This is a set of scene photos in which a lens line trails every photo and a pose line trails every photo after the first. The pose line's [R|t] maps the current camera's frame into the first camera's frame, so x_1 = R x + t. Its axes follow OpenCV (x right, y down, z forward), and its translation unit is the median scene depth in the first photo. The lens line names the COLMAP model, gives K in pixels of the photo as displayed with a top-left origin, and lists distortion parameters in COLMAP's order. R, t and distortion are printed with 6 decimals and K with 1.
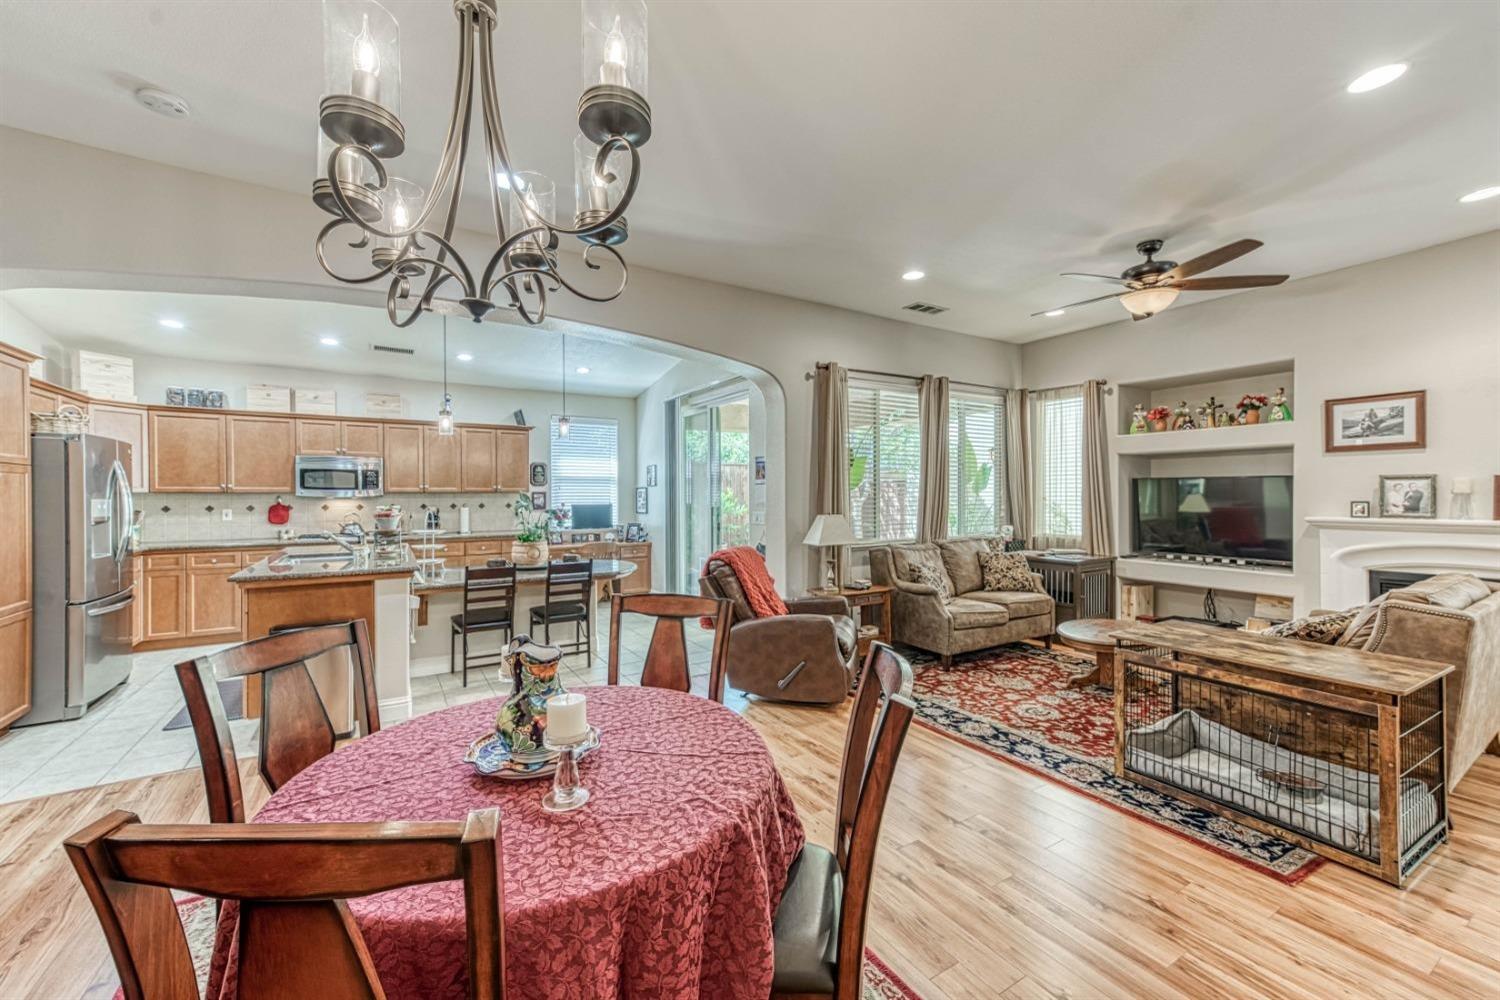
lens RADIAL K [[598.6, 0, 743.4], [0, 598.6, 501.1], [0, 0, 1]] dist [0.008292, 0.002104]
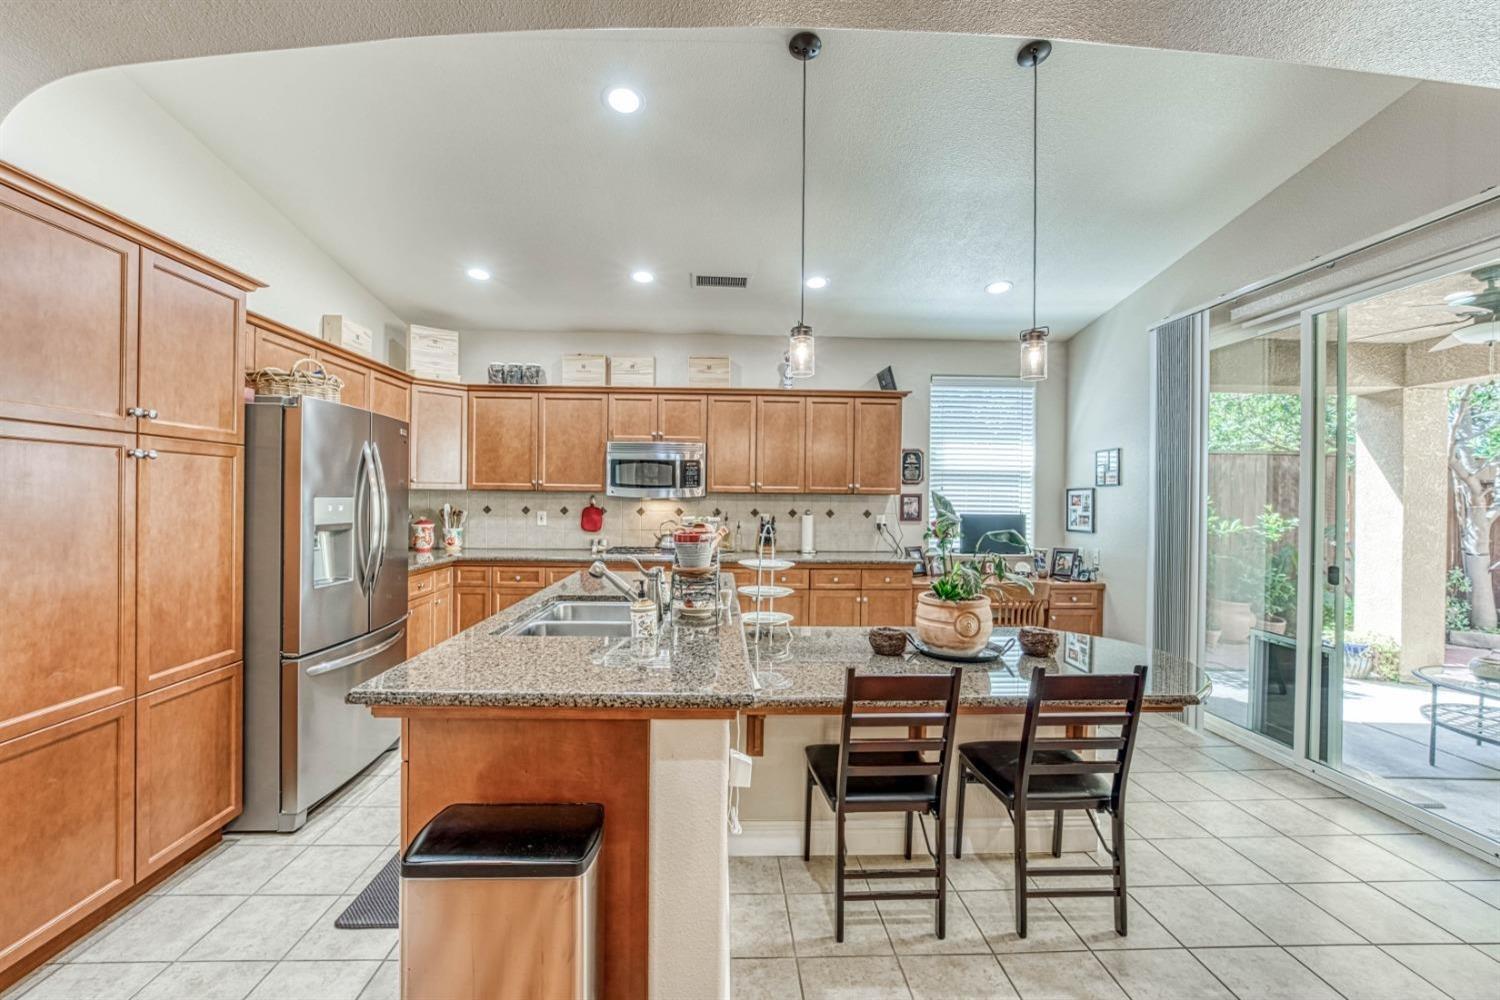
lens RADIAL K [[598.6, 0, 748.2], [0, 598.6, 497.4], [0, 0, 1]] dist [0.008292, 0.002104]
pose [[0.882251, 0.013634, -0.470583, -0.227023], [-0.018829, 0.999803, -0.006334, -0.004889], [0.470403, 0.014448, 0.882333, 0.408654]]
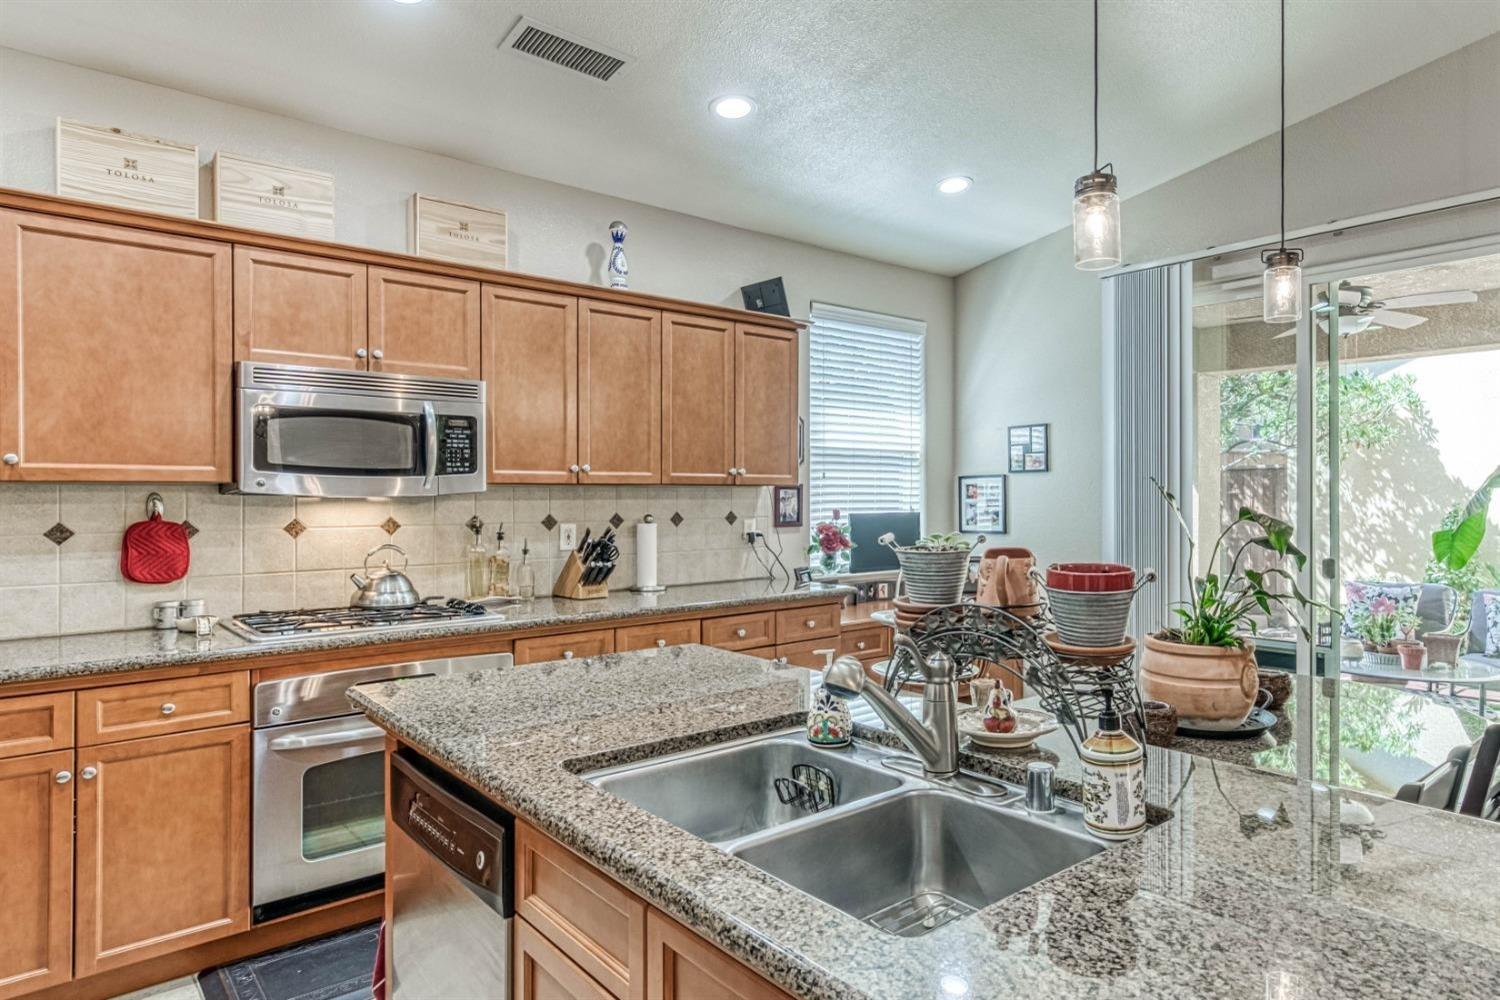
lens RADIAL K [[880.7, 0, 804.8], [0, 880.7, 496.0], [0, 0, 1]] dist [0.016556, 0.000939]
pose [[0.980729, 0.001039, 0.195370, -0.531565], [0.000362, 0.999974, -0.007133, -0.003549], [-0.195372, 0.007066, 0.980704, 0.480549]]
